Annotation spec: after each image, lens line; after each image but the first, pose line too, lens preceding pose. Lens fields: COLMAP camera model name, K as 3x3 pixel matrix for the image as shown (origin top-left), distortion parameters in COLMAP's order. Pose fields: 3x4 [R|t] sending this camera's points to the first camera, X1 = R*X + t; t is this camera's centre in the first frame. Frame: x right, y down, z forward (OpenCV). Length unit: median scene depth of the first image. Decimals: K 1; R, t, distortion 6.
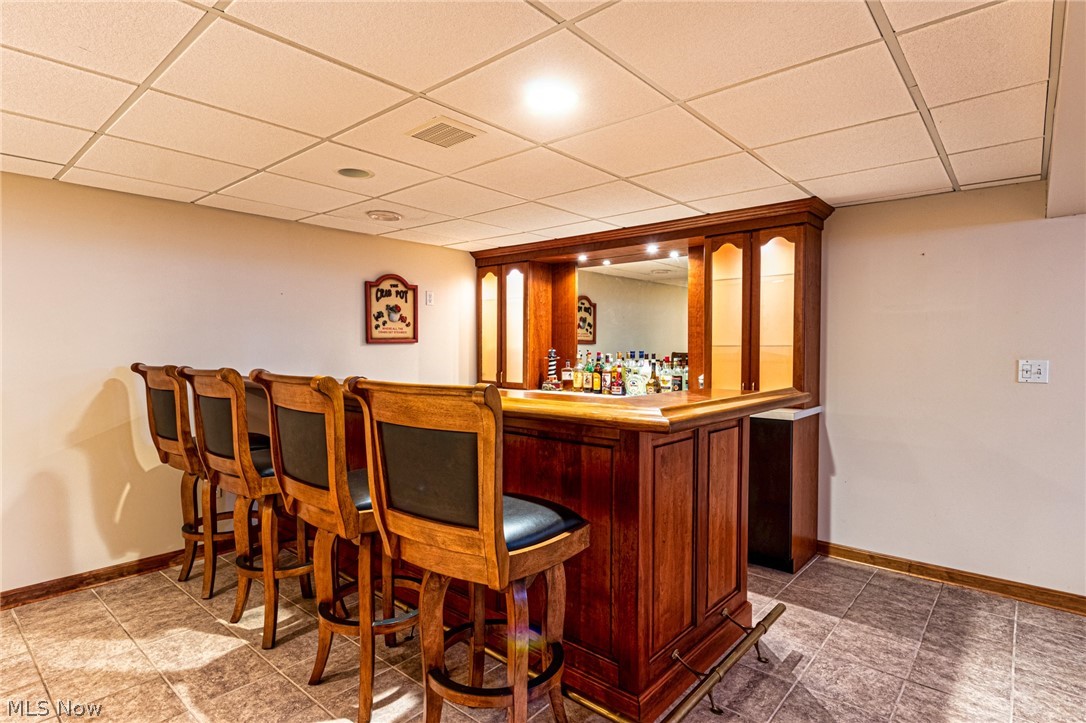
lens RADIAL K [[564.6, 0, 543.0], [0, 564.6, 361.5], [0, 0, 1]] dist [0.000522, 0.000315]
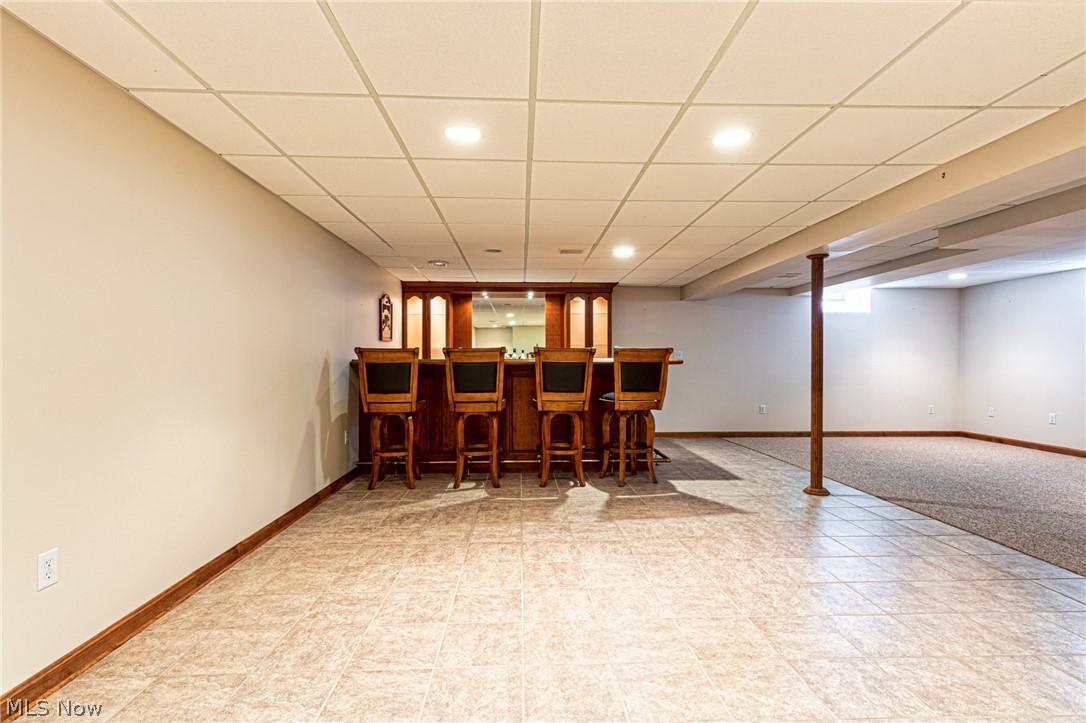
lens RADIAL K [[505.2, 0, 543.0], [0, 505.2, 361.5], [0, 0, 1]] dist [0.000233, 0.000005]
pose [[0.725727, -0.005275, 0.687962, -1.238634], [0.021265, 0.999665, -0.014768, 0.068811], [-0.687654, 0.025347, 0.725596, -0.329246]]
